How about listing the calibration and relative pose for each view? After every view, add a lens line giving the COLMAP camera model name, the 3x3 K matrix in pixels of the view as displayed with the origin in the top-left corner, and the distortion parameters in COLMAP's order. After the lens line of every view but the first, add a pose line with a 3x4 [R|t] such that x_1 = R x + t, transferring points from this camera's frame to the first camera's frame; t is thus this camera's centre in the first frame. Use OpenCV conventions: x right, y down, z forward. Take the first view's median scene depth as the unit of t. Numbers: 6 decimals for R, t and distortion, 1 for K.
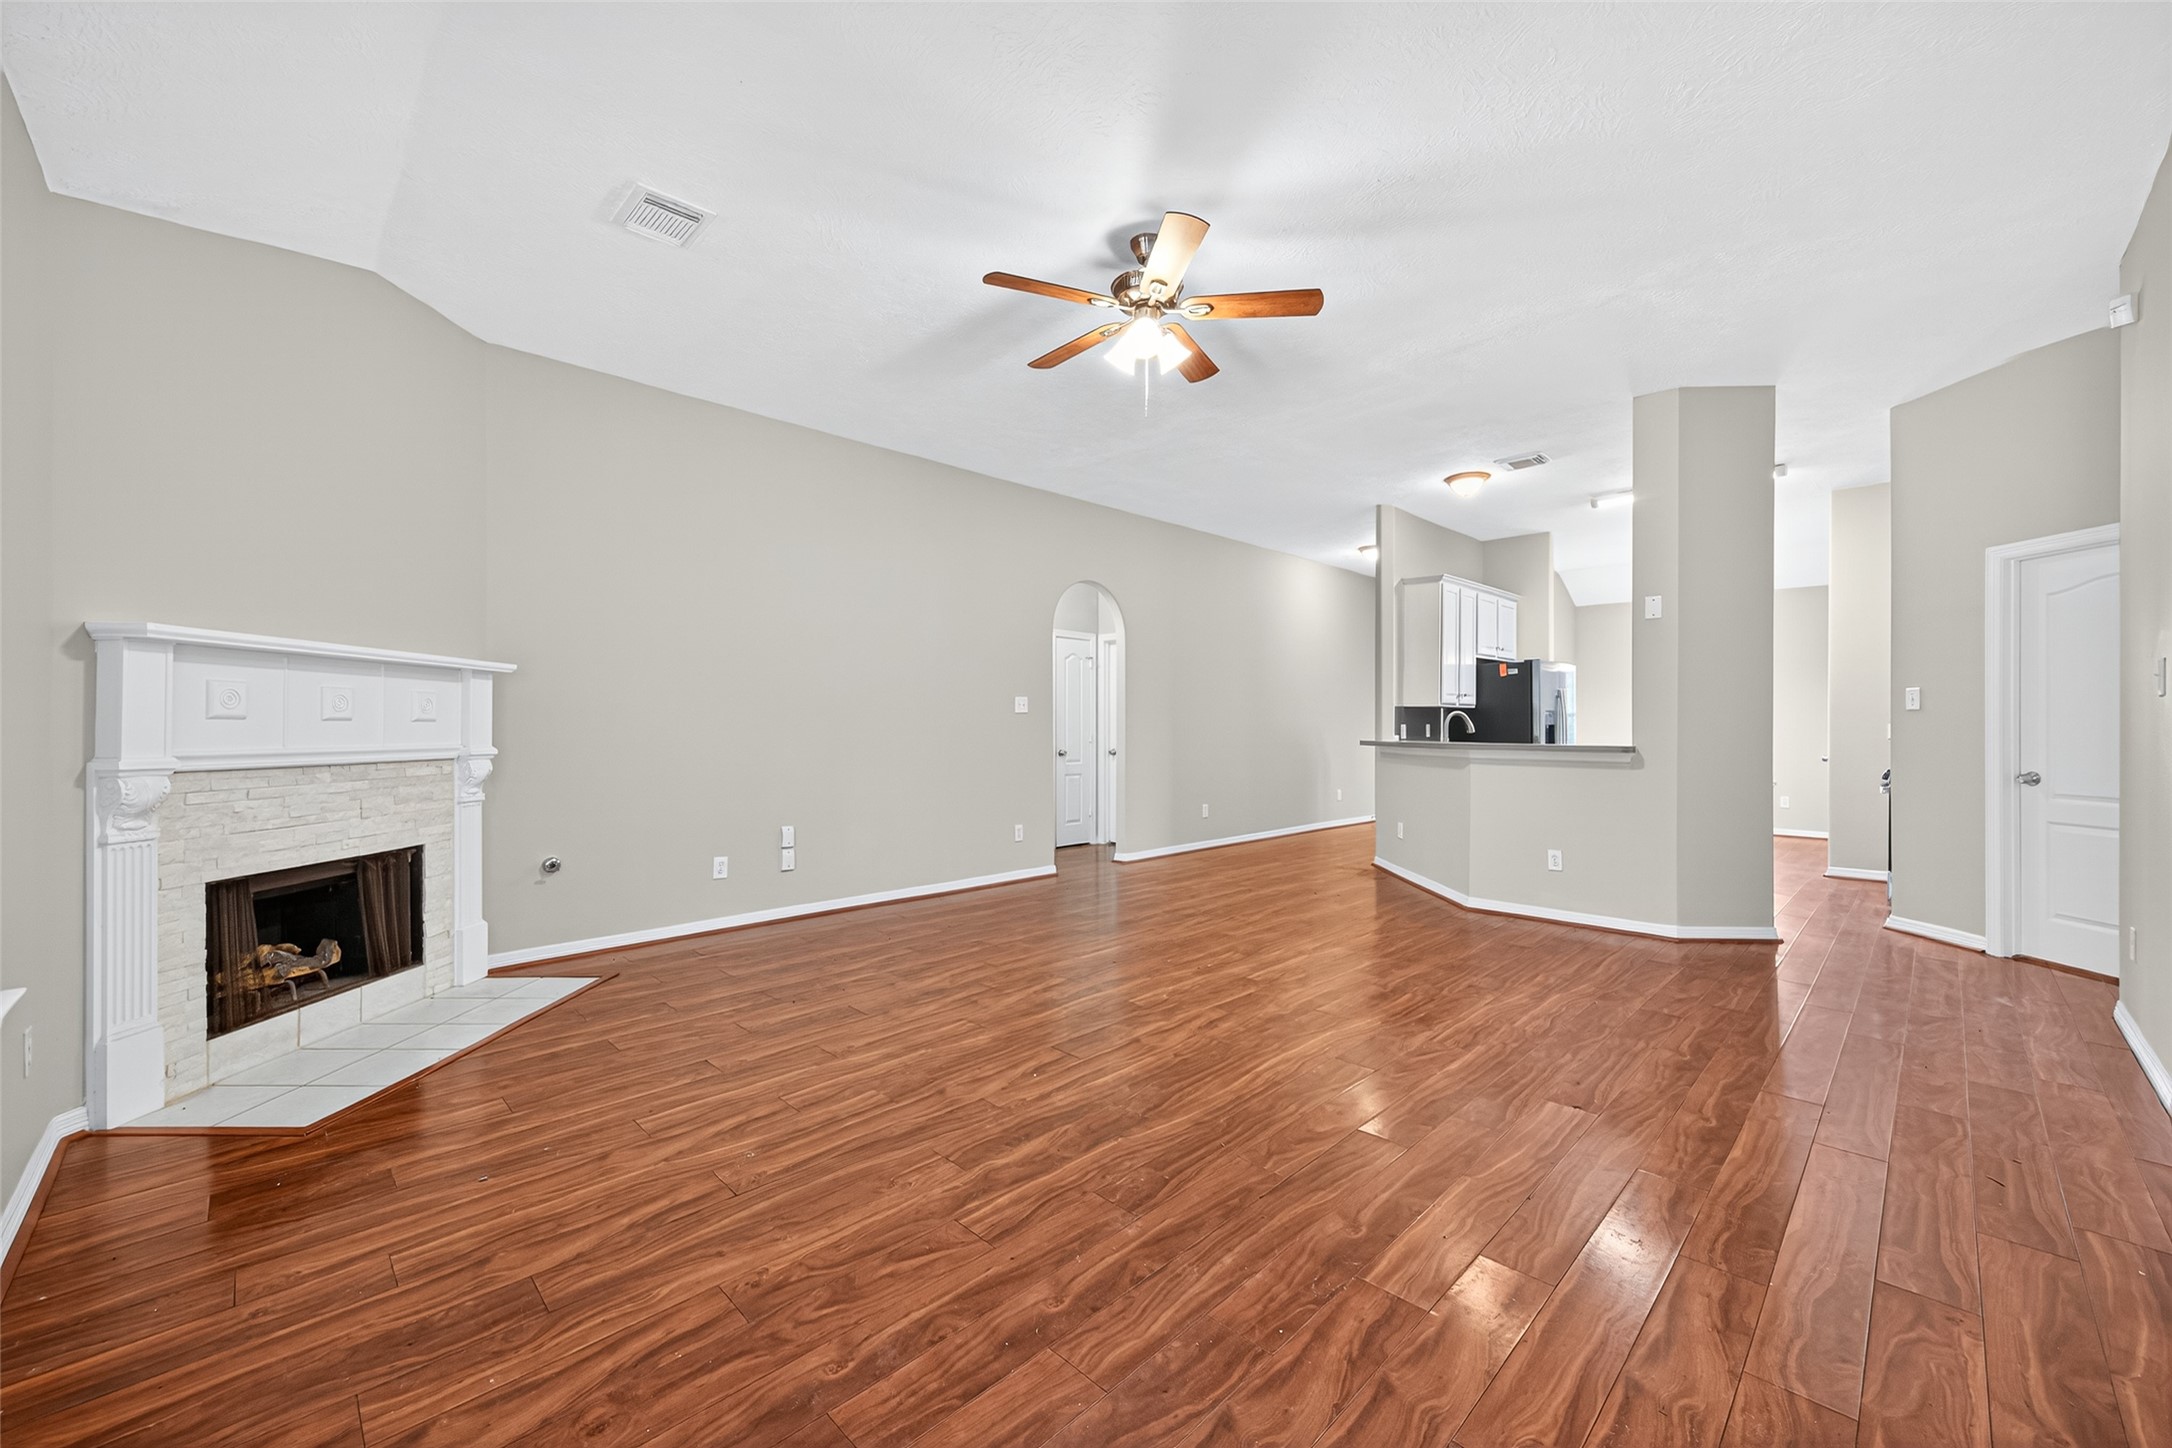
lens RADIAL K [[842.2, 0, 1086.8], [0, 842.2, 717.1], [0, 0, 1]] dist [0.001950, -0.000369]
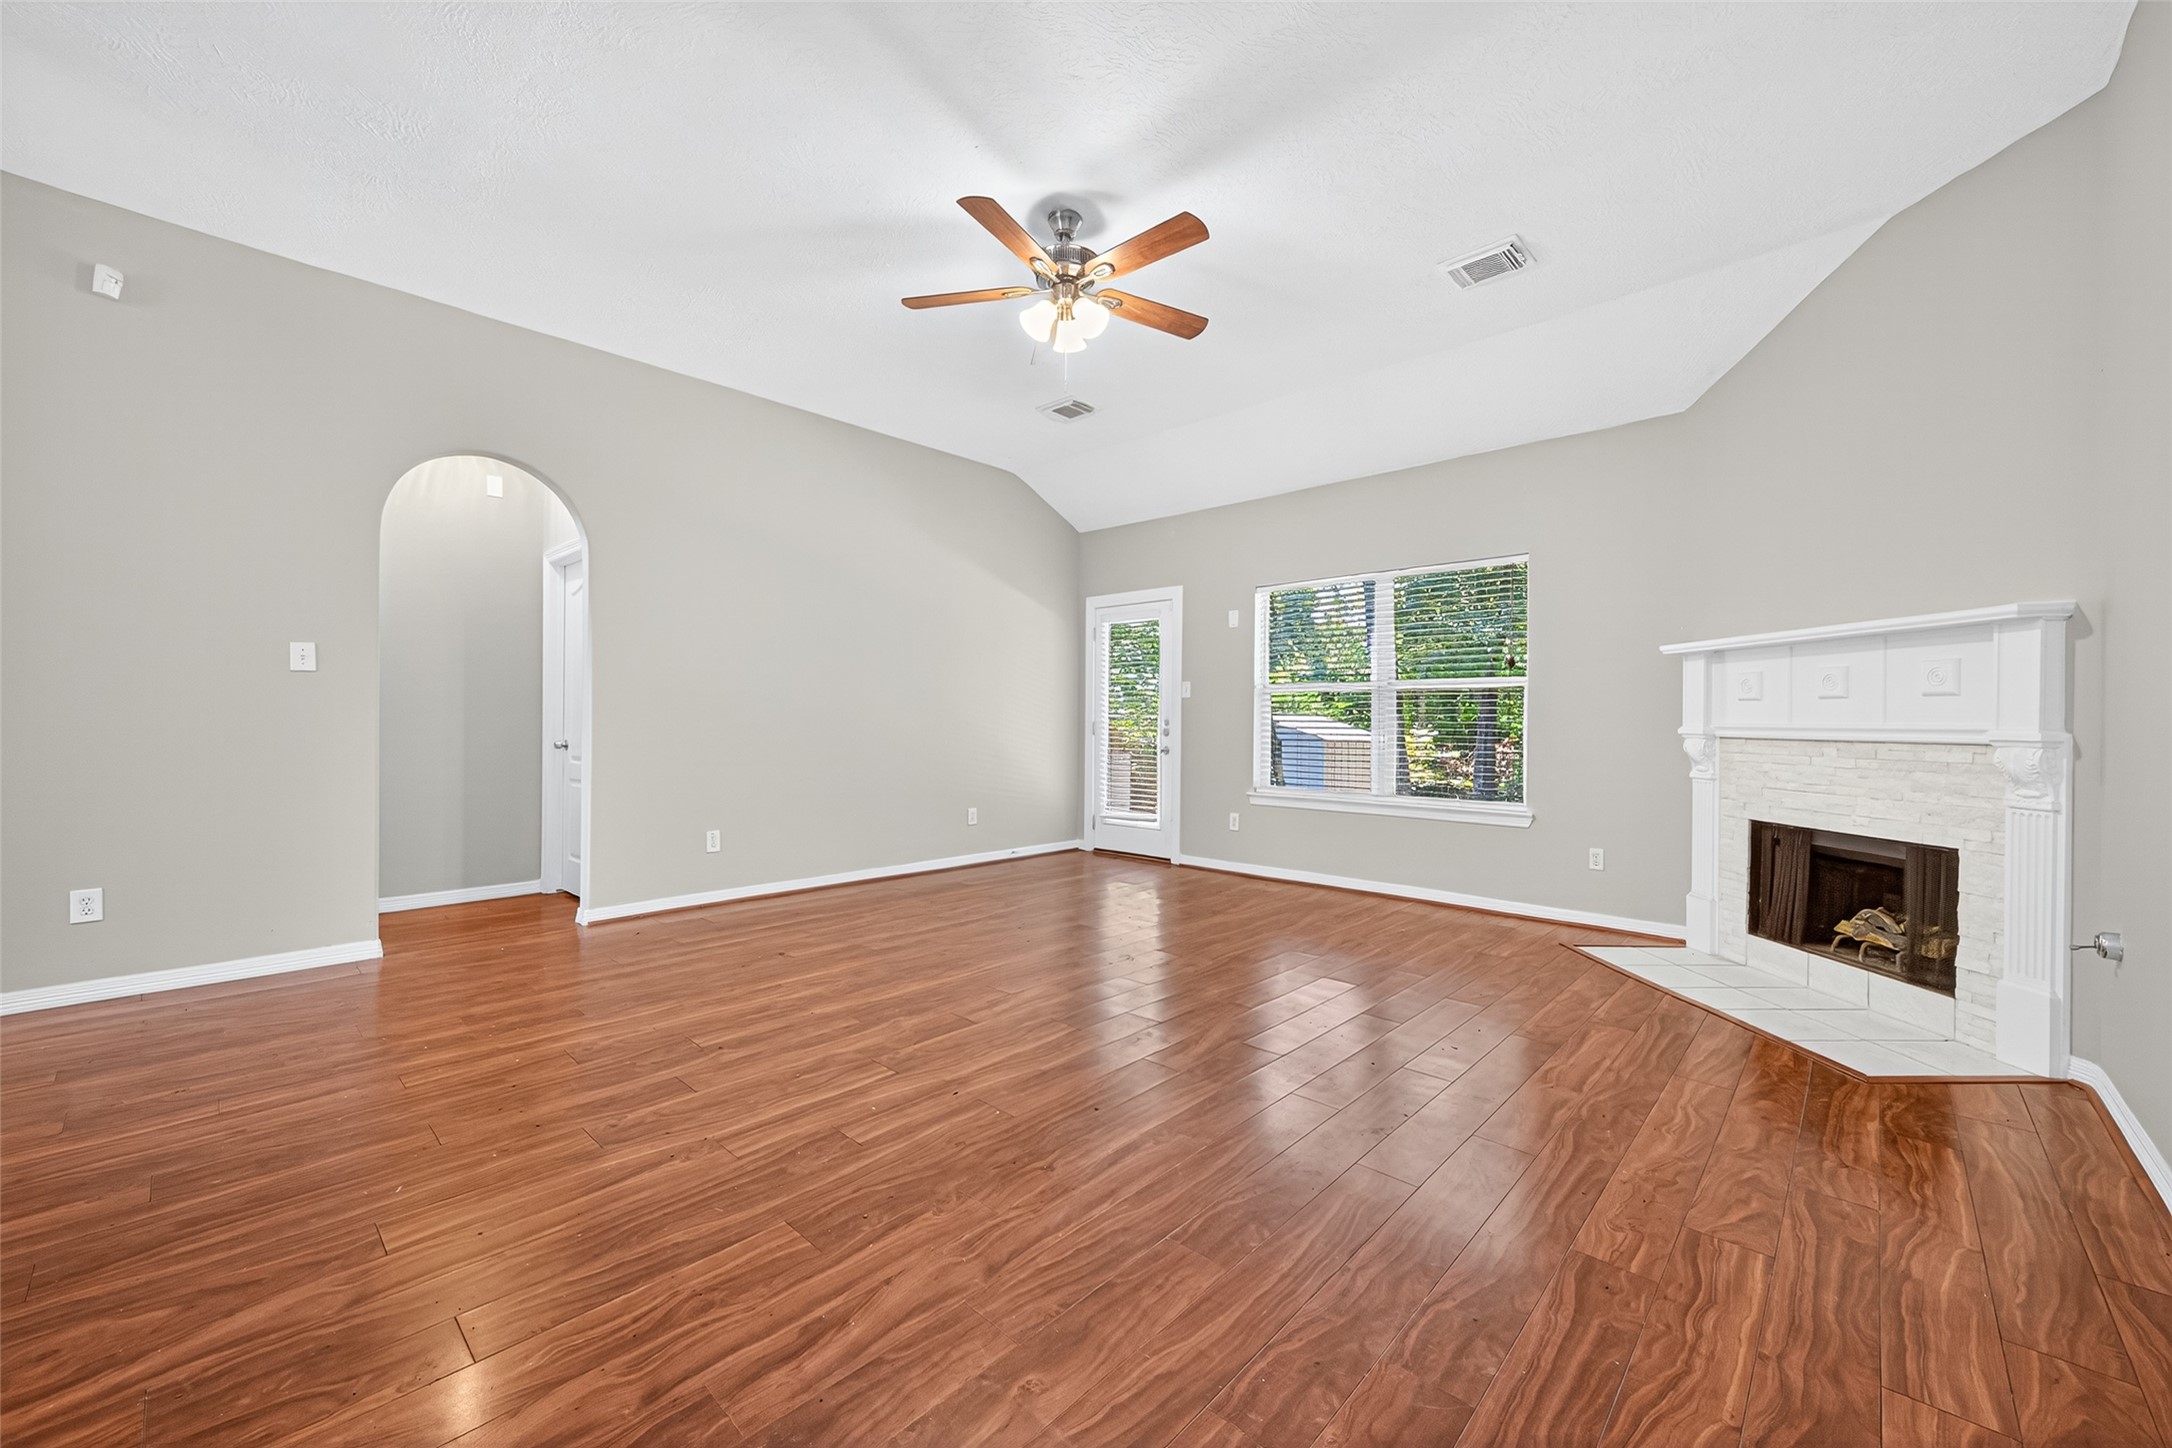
lens RADIAL K [[859.5, 0, 1086.0], [0, 859.5, 724.0], [0, 0, 1]] dist [0.018635, -0.000017]
pose [[-0.999446, -0.006864, -0.032557, 0.080577], [-0.006611, 0.999947, -0.007872, 0.052149], [0.032610, -0.007652, -0.999439, 2.126807]]
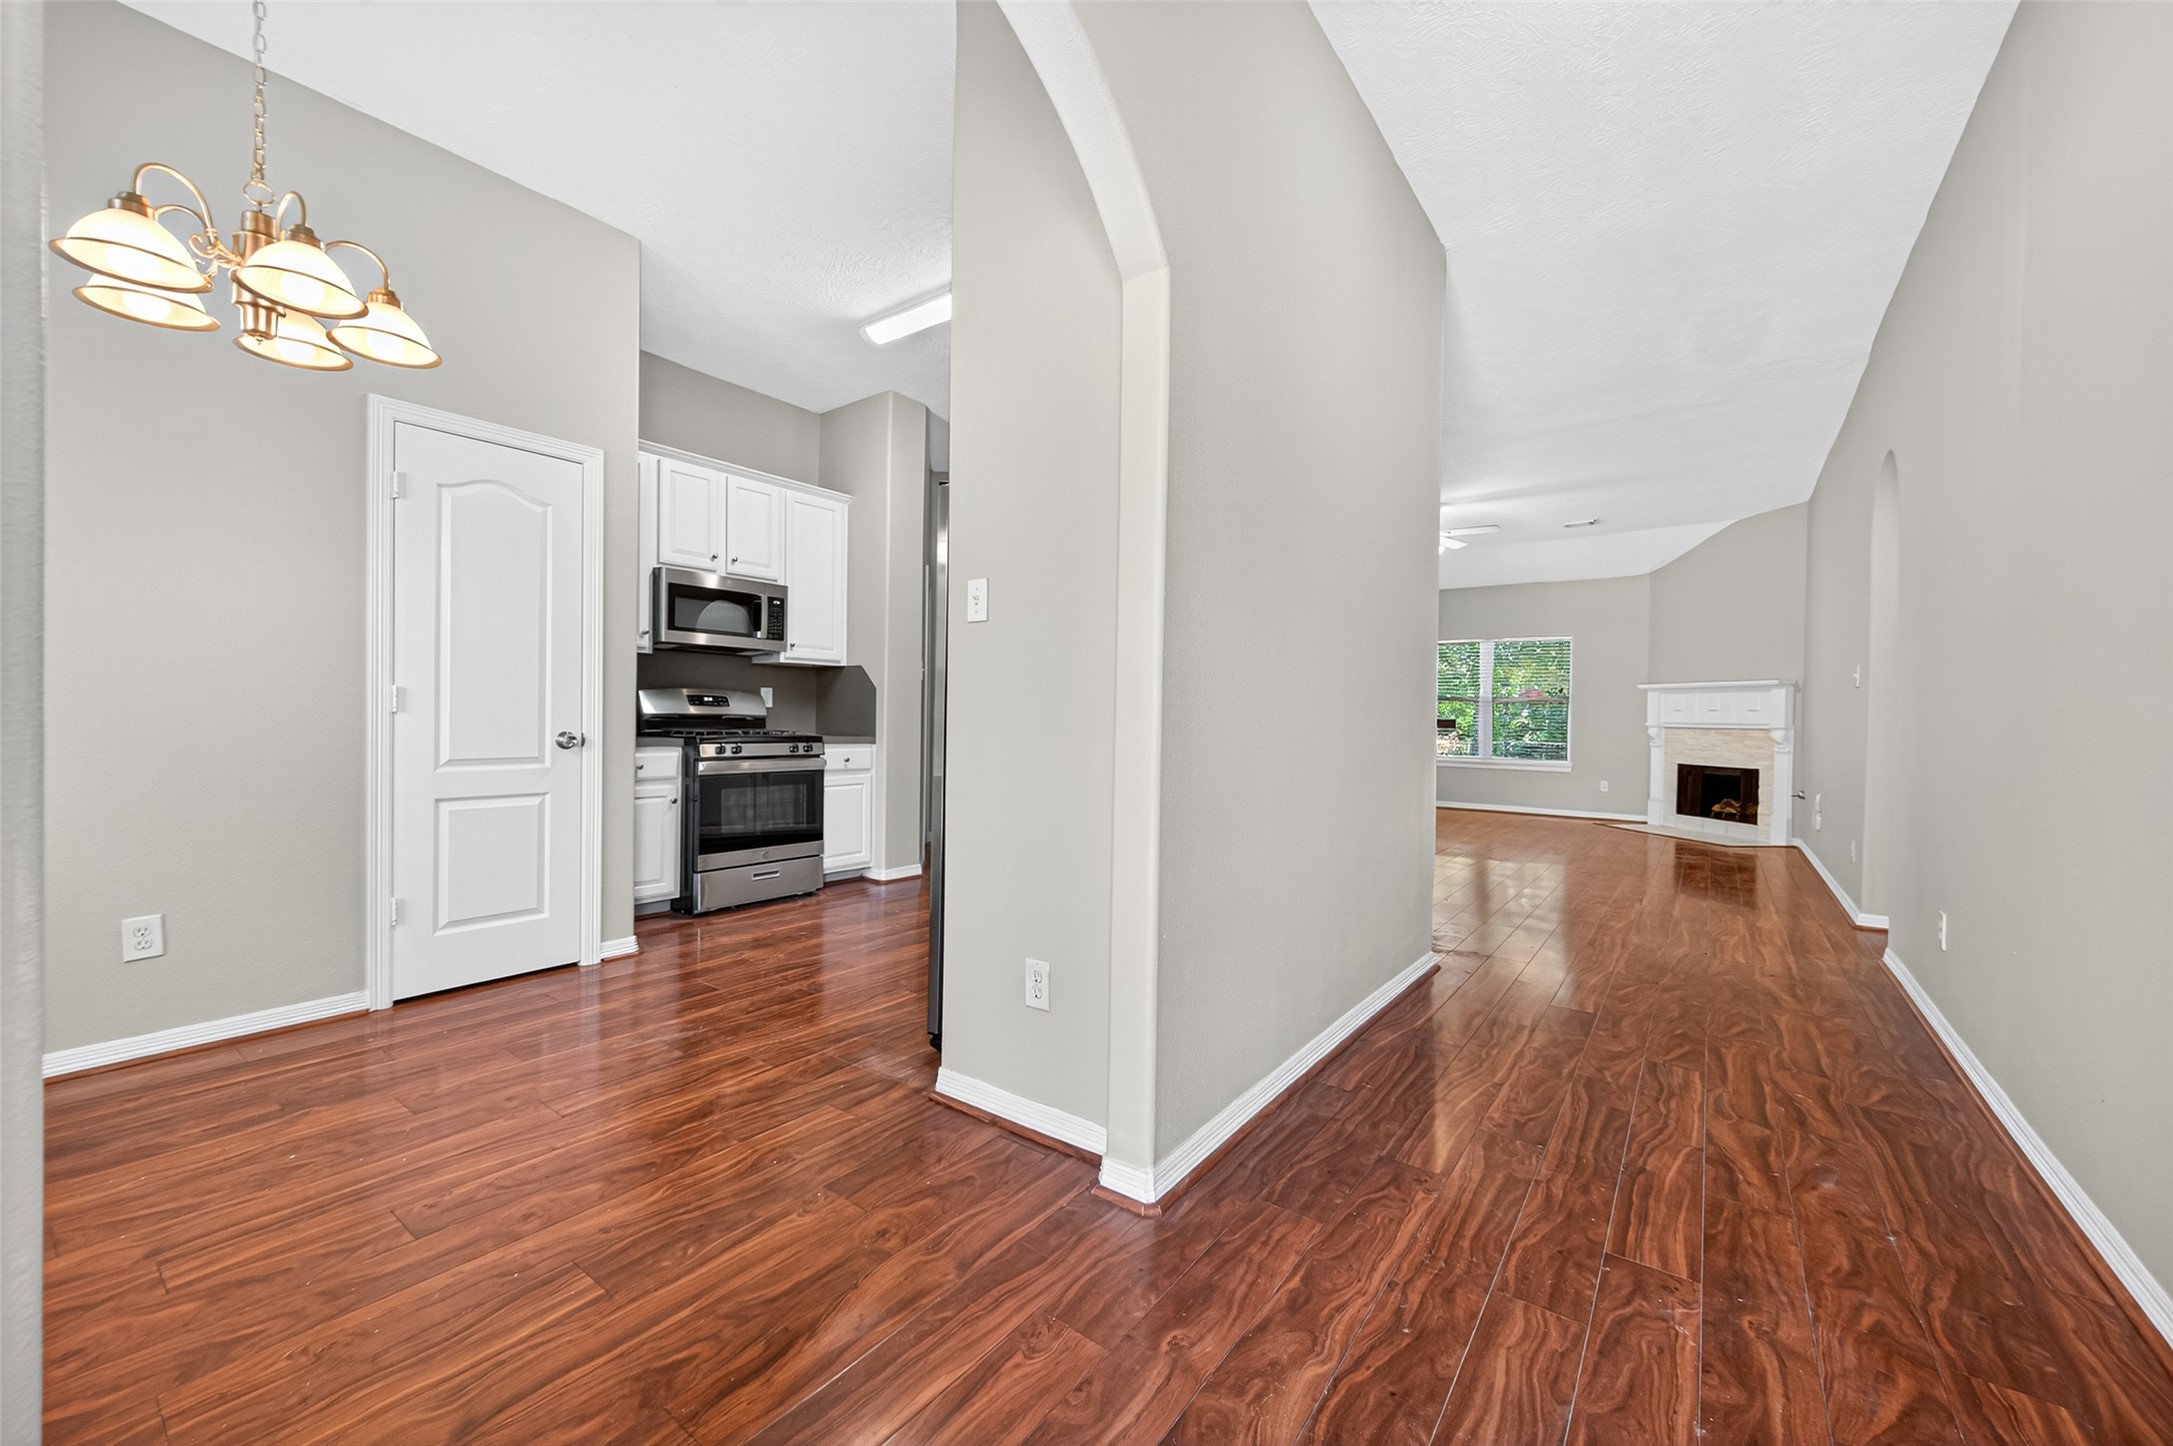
lens RADIAL K [[842.6, 0, 1087.3], [0, 842.6, 716.1], [0, 0, 1]] dist [0.001950, -0.000369]
pose [[-0.987220, -0.009167, -0.159097, 1.430934], [-0.007651, 0.999919, -0.010137, 0.060969], [0.159177, -0.008791, -0.987211, 3.326075]]
